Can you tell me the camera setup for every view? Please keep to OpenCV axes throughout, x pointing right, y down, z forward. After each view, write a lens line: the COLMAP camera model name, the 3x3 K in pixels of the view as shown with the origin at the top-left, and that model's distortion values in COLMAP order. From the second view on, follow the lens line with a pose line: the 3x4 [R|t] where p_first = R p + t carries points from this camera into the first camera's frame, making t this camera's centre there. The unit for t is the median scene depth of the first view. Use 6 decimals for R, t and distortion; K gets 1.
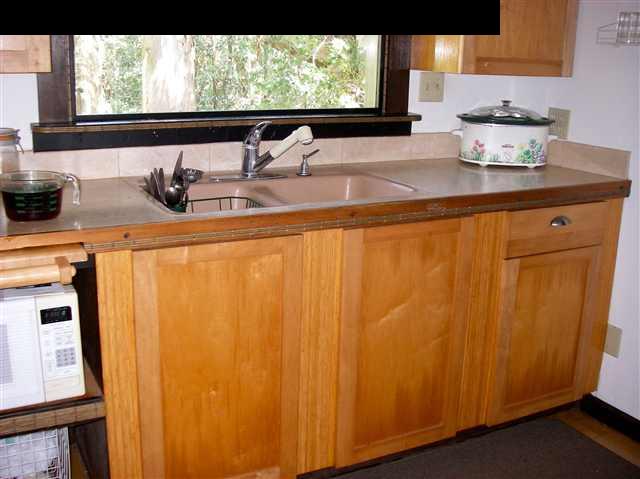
lens RADIAL K [[743.8, 0, 317.7], [0, 743.8, 240.4], [0, 0, 1]] dist [-0.227714, 0.307984]
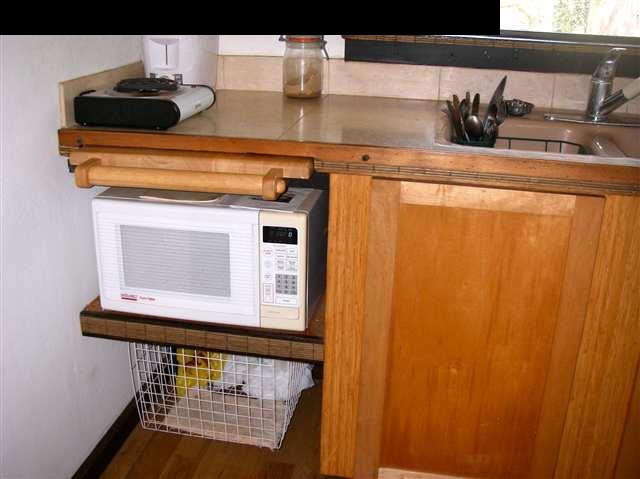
lens RADIAL K [[743.8, 0, 317.7], [0, 743.8, 240.4], [0, 0, 1]] dist [-0.227714, 0.307984]
pose [[0.787999, 0.200882, -0.581983, 0.189511], [-0.160891, 0.979615, 0.120288, -0.007153], [0.594283, -0.001151, 0.804255, 0.269911]]
